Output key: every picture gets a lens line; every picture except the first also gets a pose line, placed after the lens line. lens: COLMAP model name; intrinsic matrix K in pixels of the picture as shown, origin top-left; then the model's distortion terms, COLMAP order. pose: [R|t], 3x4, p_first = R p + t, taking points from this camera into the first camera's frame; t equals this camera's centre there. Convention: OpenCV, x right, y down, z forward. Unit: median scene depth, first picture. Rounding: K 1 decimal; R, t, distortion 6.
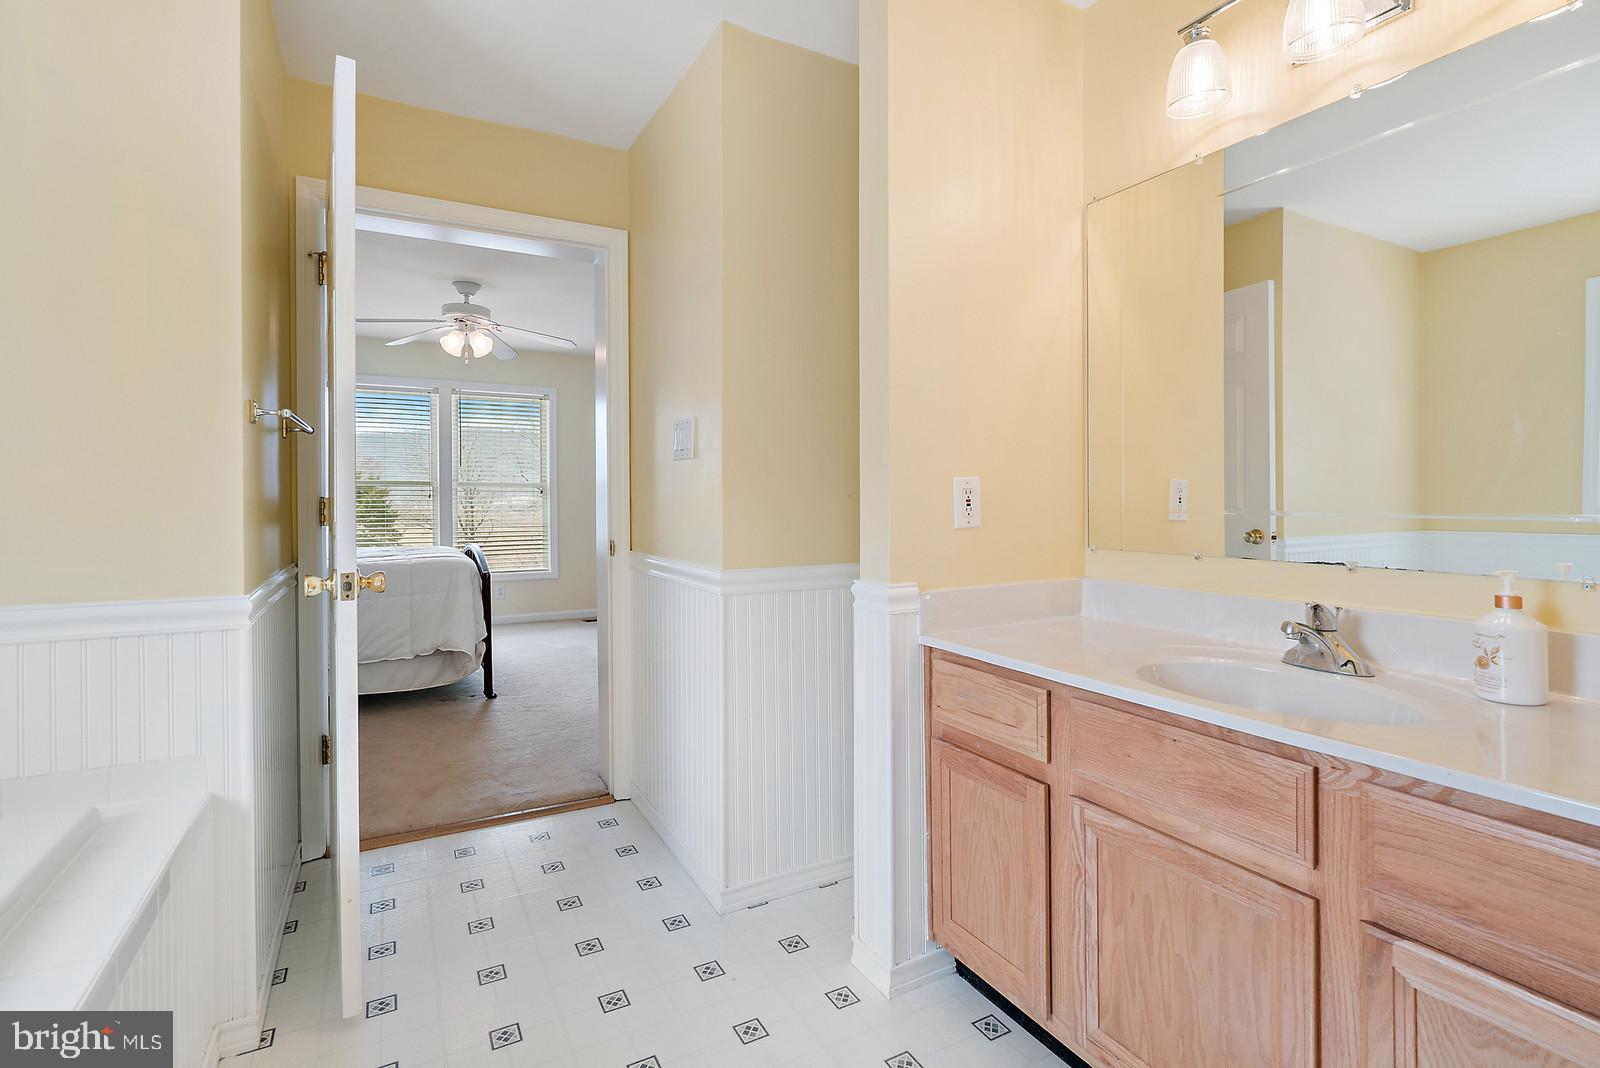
lens RADIAL K [[747.4, 0, 791.7], [0, 747.4, 490.9], [0, 0, 1]] dist [0.000658, 0.000107]
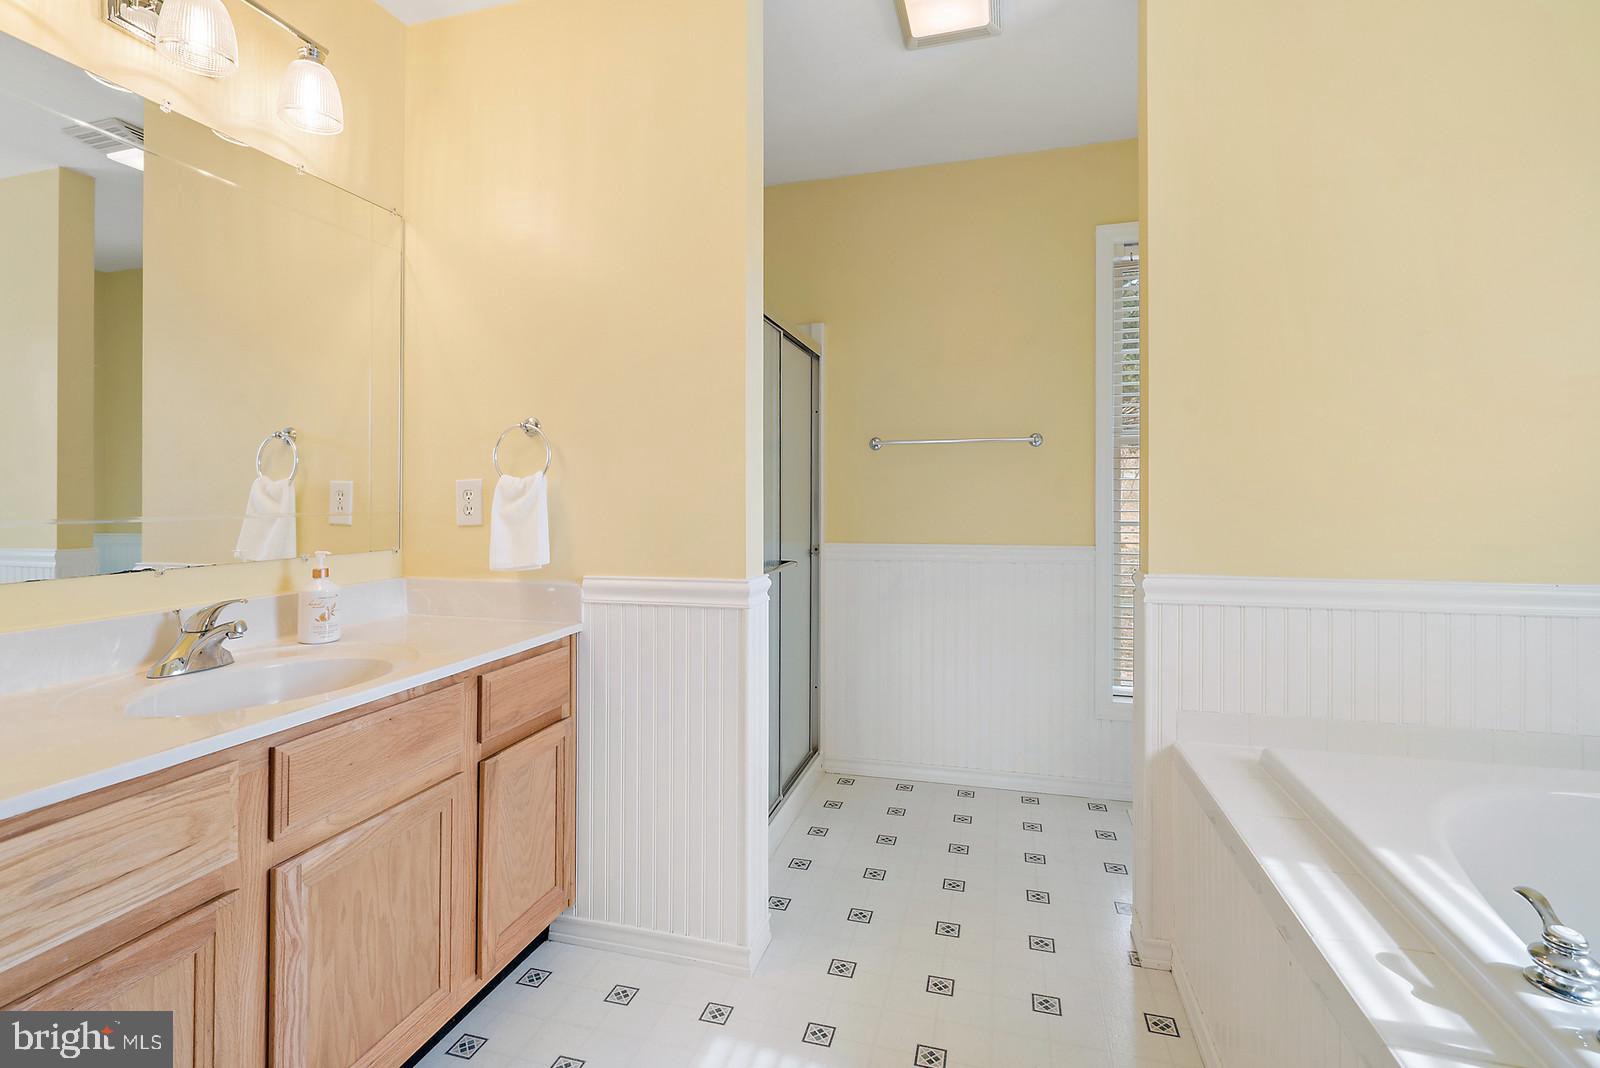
lens RADIAL K [[747.4, 0, 791.7], [0, 747.4, 490.9], [0, 0, 1]] dist [0.000658, 0.000107]
pose [[-0.708449, 0.013829, 0.705626, -0.420034], [0.003931, 0.999870, -0.015649, 0.008868], [-0.705751, -0.008312, -0.708412, 0.826552]]
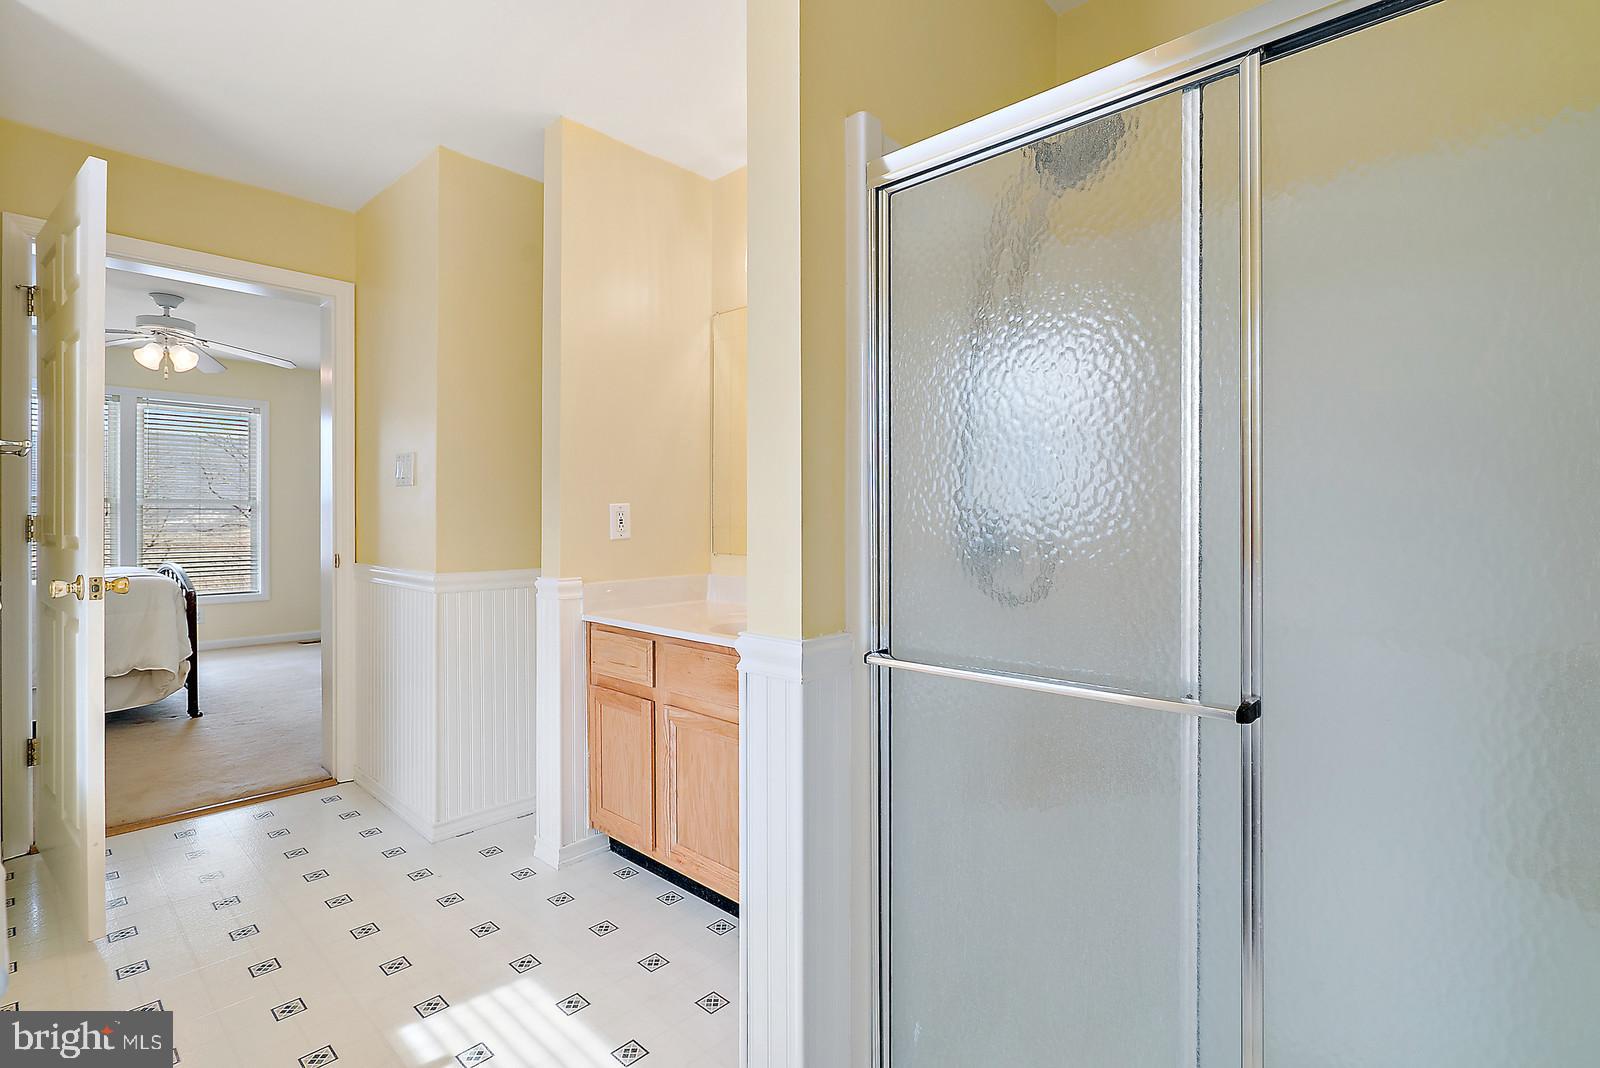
lens RADIAL K [[766.0, 0, 797.3], [0, 766.0, 511.2], [0, 0, 1]] dist [0.000885, -0.000901]
pose [[0.952097, 0.006811, 0.305722, 0.097865], [-0.007089, 0.999975, -0.000199, -0.005894], [-0.305715, -0.001978, 0.952121, -0.454540]]
